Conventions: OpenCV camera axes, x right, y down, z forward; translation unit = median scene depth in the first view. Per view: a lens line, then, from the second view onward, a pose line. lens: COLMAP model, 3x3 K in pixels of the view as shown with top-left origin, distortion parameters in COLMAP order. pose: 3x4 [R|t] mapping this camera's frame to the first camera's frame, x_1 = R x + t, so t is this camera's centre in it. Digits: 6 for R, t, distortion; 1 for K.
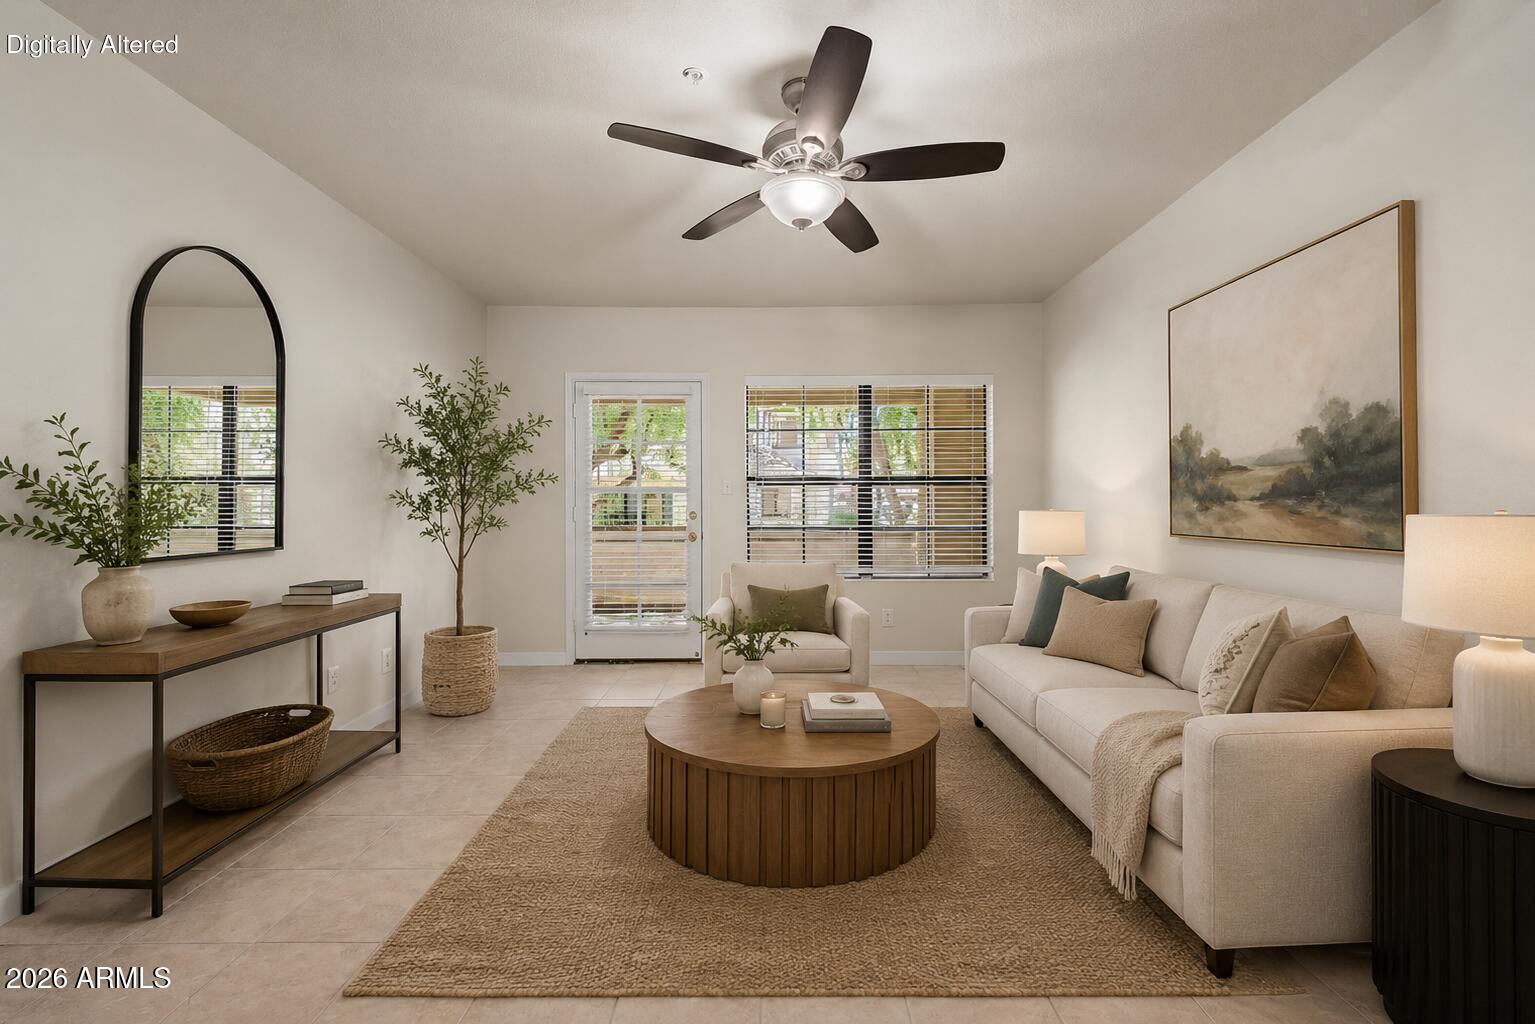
lens RADIAL K [[611.2, 0, 771.2], [0, 611.2, 509.0], [0, 0, 1]] dist [0.021398, -0.003023]
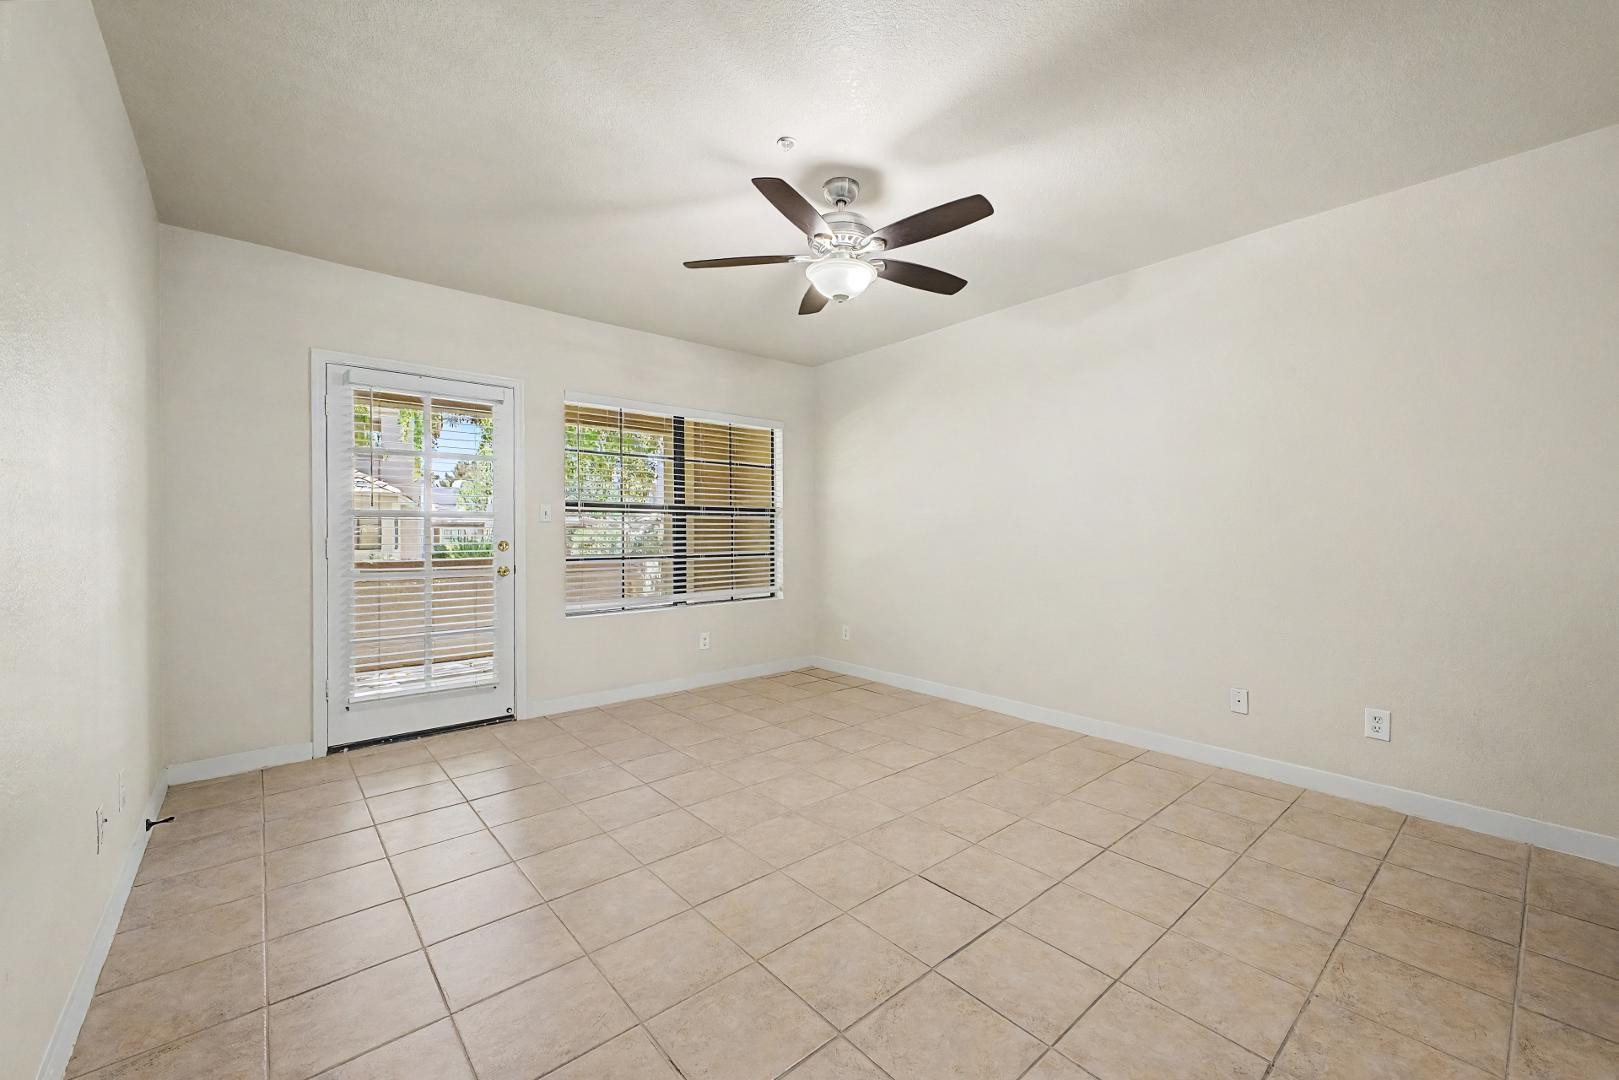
lens RADIAL K [[644.6, 0, 808.9], [0, 644.6, 538.7], [0, 0, 1]] dist [0.021398, -0.003023]
pose [[0.751854, -0.005906, 0.659304, -0.395443], [0.004284, 0.999983, 0.004073, -0.001650], [-0.659316, -0.000237, 0.751866, 0.048590]]
